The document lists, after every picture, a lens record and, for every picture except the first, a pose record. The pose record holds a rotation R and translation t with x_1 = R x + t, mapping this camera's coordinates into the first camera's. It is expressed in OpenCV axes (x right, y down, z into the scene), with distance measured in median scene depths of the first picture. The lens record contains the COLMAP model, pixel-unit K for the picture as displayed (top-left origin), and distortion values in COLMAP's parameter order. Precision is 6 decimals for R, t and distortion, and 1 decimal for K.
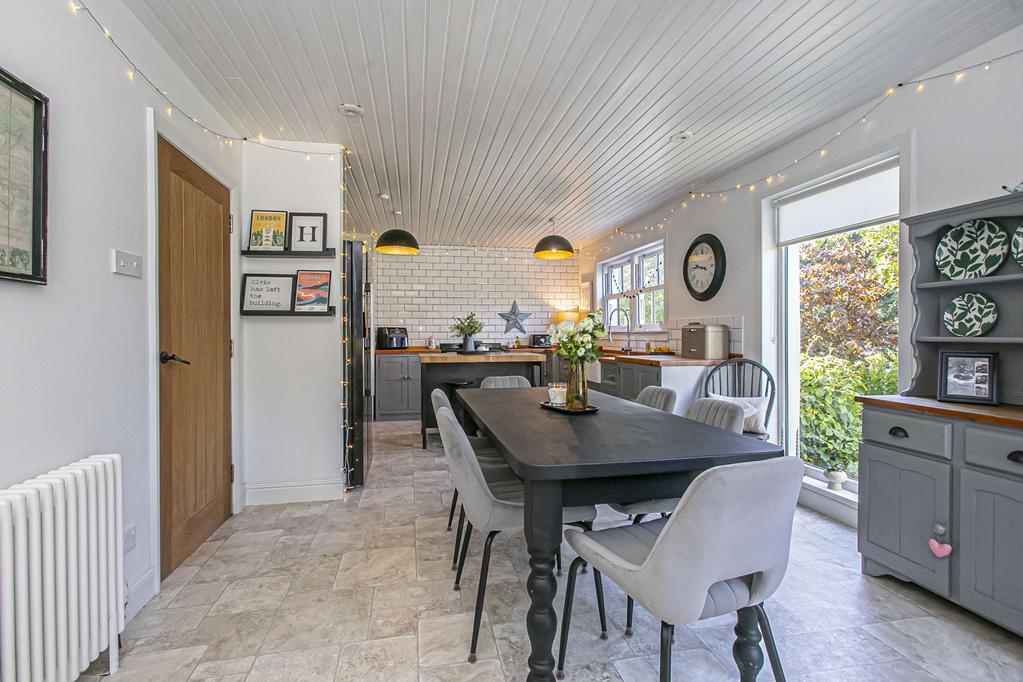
lens RADIAL K [[464.0, 0, 511.5], [0, 464.0, 341.0], [0, 0, 1]] dist [0.001319, 0.000178]
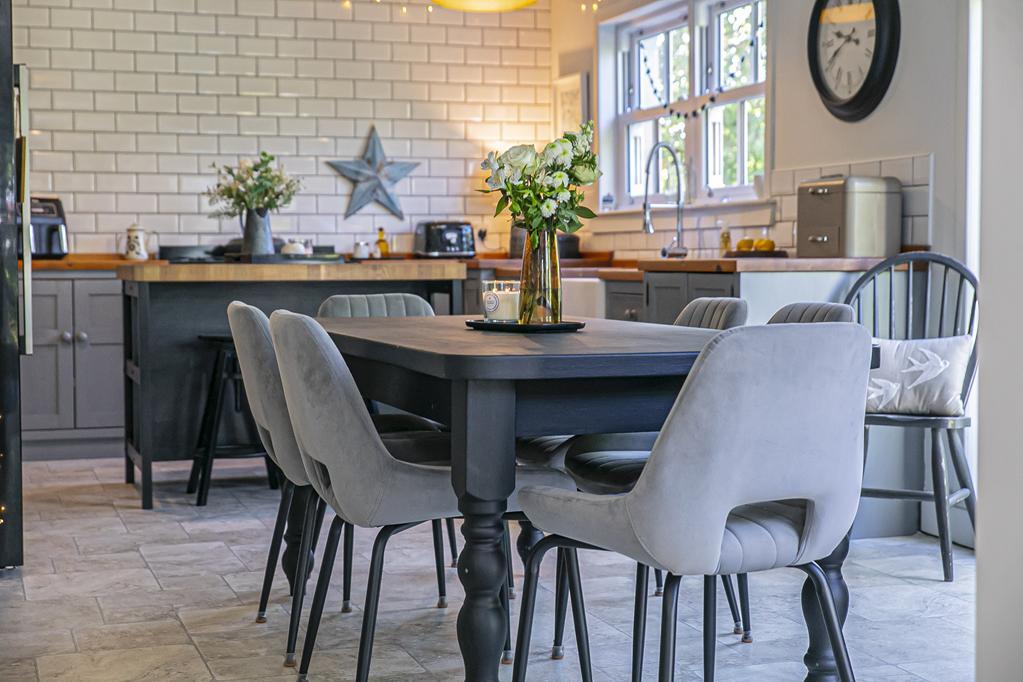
lens RADIAL K [[1580.4, 0, 511.5], [0, 1580.4, 341.0], [0, 0, 1]] dist [0.148000, -0.081238]
pose [[0.993366, -0.007566, 0.114748, -0.037964], [0.003316, 0.999303, 0.037180, 0.044704], [-0.114949, -0.036553, 0.992699, -0.302518]]
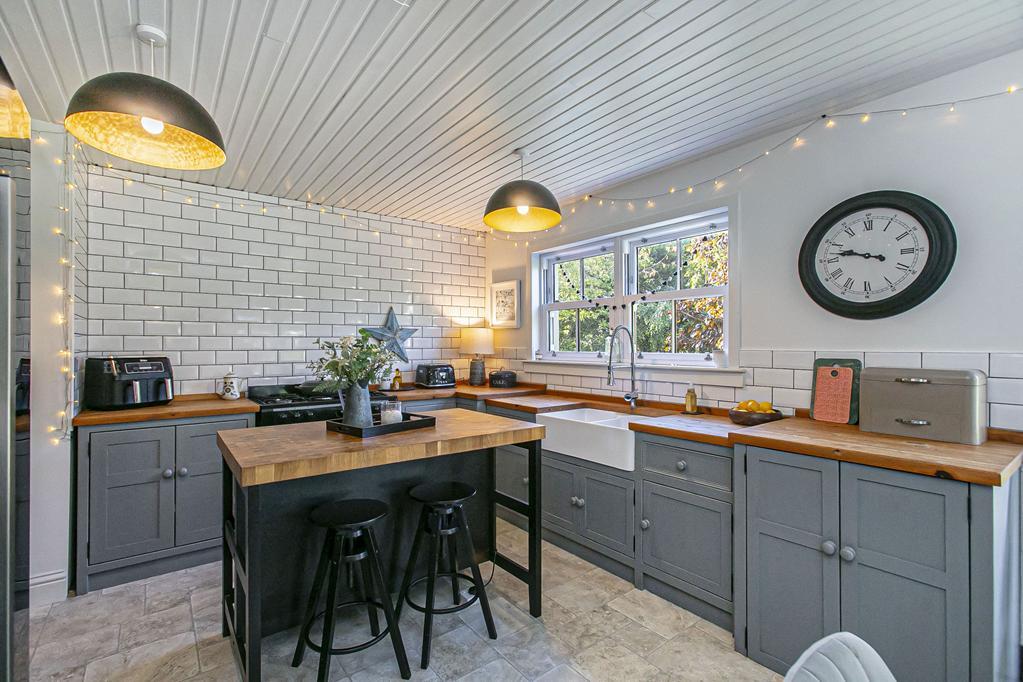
lens RADIAL K [[454.7, 0, 491.7], [0, 454.7, 344.1], [0, 0, 1]] dist [0.003626, 0.000727]
pose [[0.910360, 0.002837, 0.413808, -0.158348], [0.003316, 0.999894, -0.014150, -0.043659], [-0.413804, 0.014254, 0.910254, 0.592382]]
